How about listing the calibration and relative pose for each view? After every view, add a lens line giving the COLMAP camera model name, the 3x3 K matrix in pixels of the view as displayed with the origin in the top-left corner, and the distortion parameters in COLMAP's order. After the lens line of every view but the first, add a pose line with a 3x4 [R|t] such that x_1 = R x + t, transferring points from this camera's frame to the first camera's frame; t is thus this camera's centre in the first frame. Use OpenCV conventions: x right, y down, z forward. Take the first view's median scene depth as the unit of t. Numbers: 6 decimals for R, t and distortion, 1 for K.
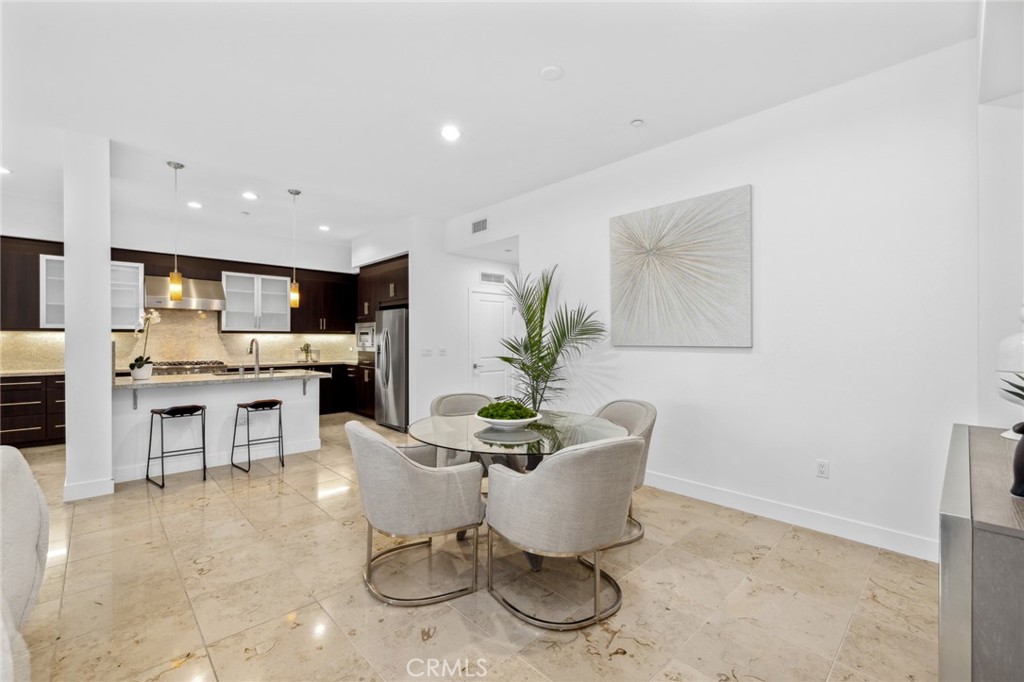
lens RADIAL K [[441.5, 0, 509.3], [0, 441.5, 337.1], [0, 0, 1]] dist [0.002928, -0.000820]
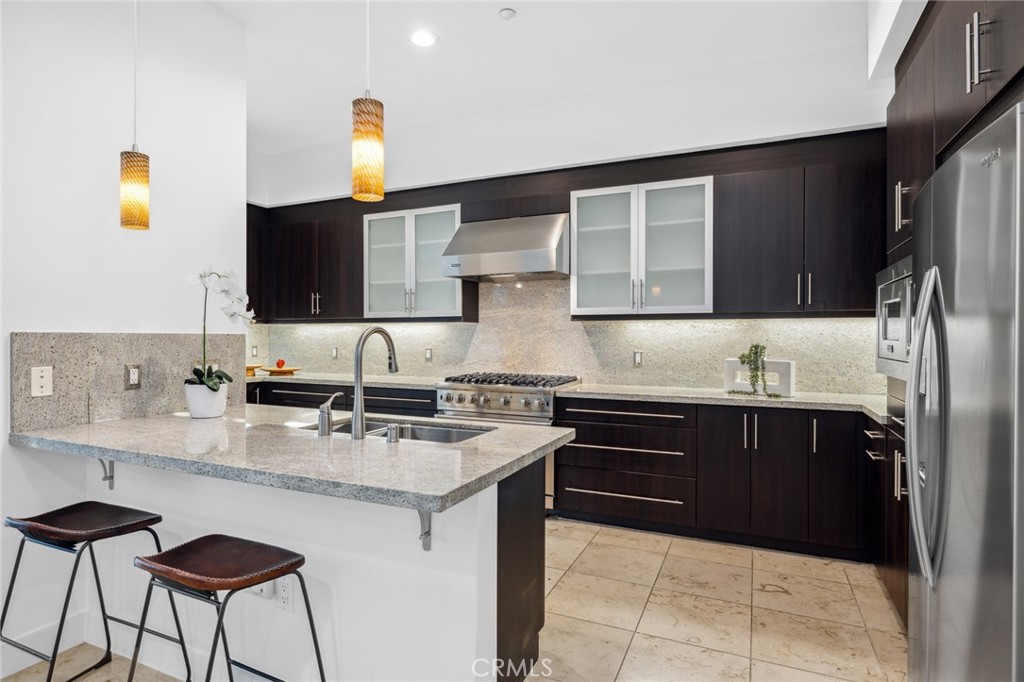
lens RADIAL K [[548.0, 0, 506.0], [0, 548.0, 339.2], [0, 0, 1]] dist [-0.004201, 0.000291]
pose [[0.375085, 0.003062, -0.926986, -0.124392], [0.002163, 0.999989, 0.004179, 0.008442], [0.926988, -0.003572, 0.375074, 0.703916]]
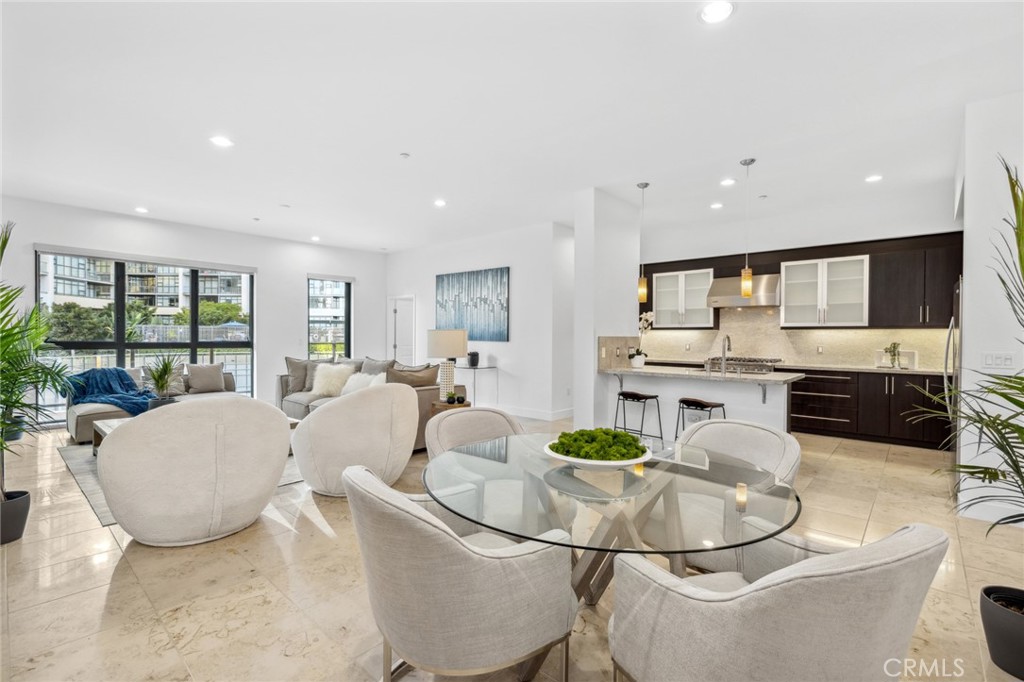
lens RADIAL K [[468.1, 0, 499.7], [0, 468.1, 340.3], [0, 0, 1]] dist [-0.005722, 0.001620]
pose [[0.072387, 0.010074, -0.997326, 0.278853], [-0.000394, 0.999949, 0.010072, 0.003843], [0.997377, -0.000336, 0.072387, 0.339230]]
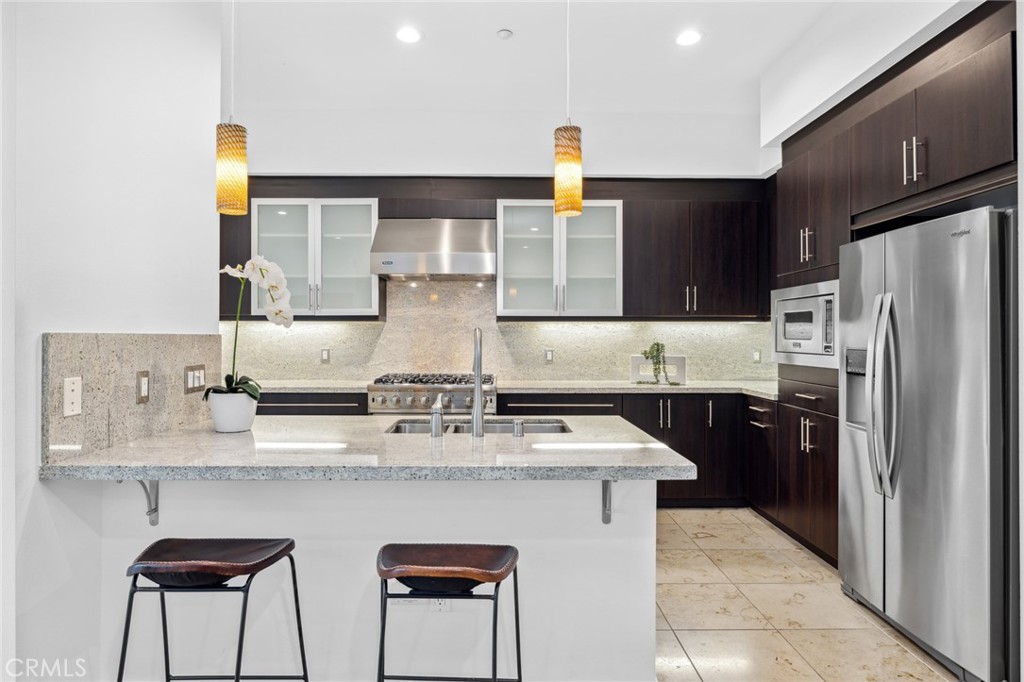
lens RADIAL K [[568.0, 0, 505.4], [0, 568.0, 331.9], [0, 0, 1]] dist [-0.007011, 0.002292]
pose [[0.737807, -0.005389, -0.674990, -0.201578], [0.002766, 0.999984, -0.004961, 0.006510], [0.675006, 0.001793, 0.737810, 0.520008]]
